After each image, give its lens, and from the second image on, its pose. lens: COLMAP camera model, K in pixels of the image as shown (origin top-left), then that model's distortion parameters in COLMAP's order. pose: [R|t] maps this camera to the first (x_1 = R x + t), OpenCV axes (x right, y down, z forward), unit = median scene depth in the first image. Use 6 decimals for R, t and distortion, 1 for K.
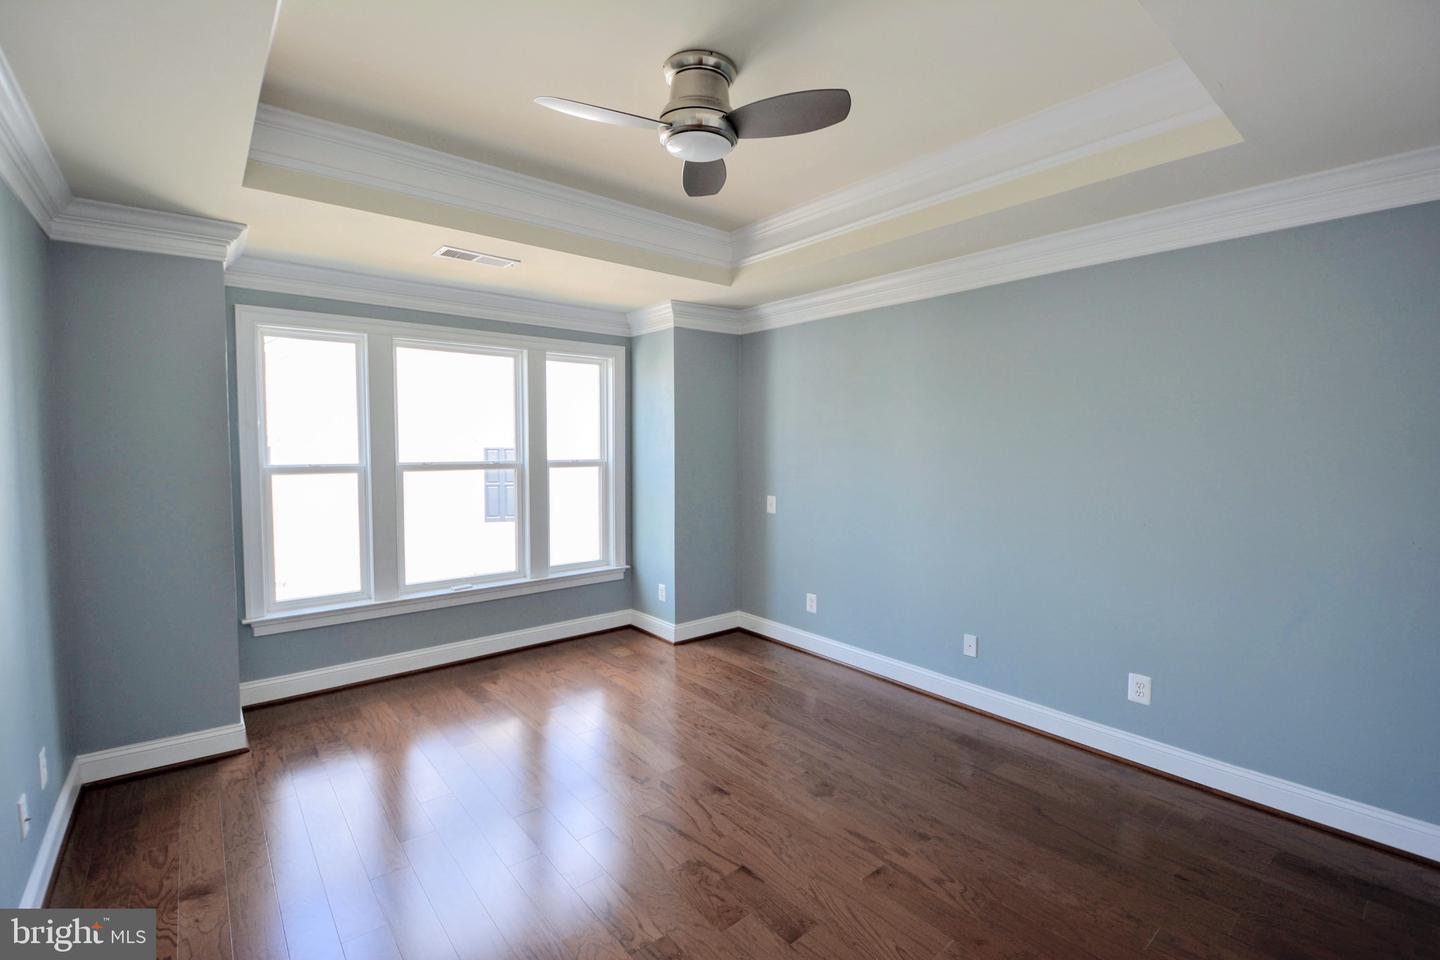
lens RADIAL K [[641.5, 0, 723.0], [0, 641.5, 478.1], [0, 0, 1]] dist [-0.015128, -0.000544]
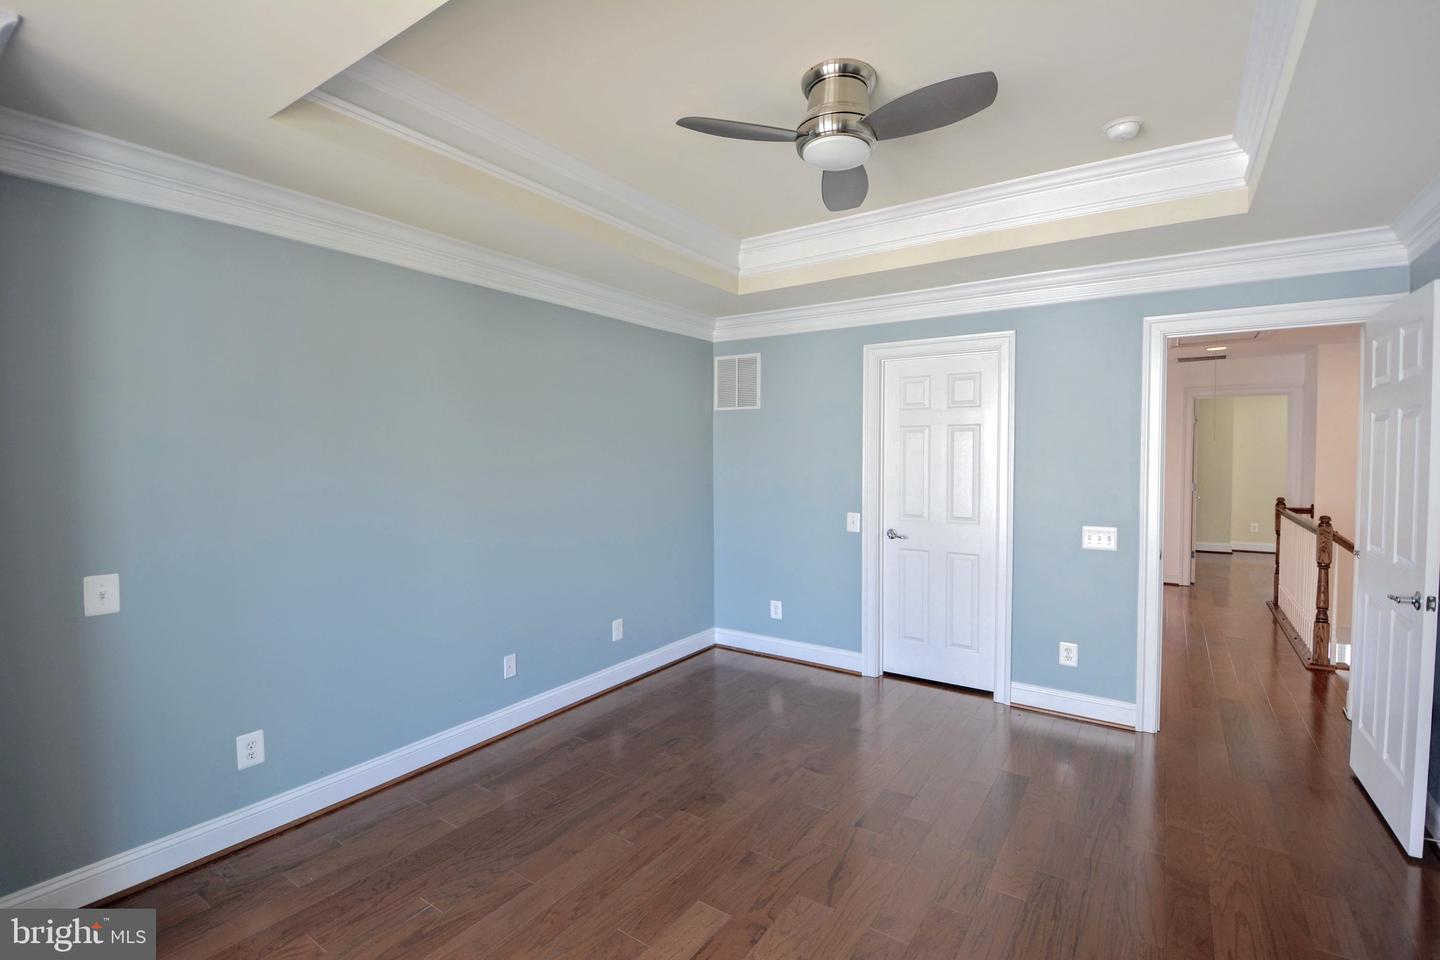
lens RADIAL K [[641.5, 0, 732.4], [0, 641.5, 476.5], [0, 0, 1]] dist [-0.015128, -0.000544]
pose [[-0.297928, -0.036279, 0.953899, -0.658747], [0.051694, 0.997198, 0.054071, -0.057610], [-0.953188, 0.065420, -0.295218, 1.025857]]
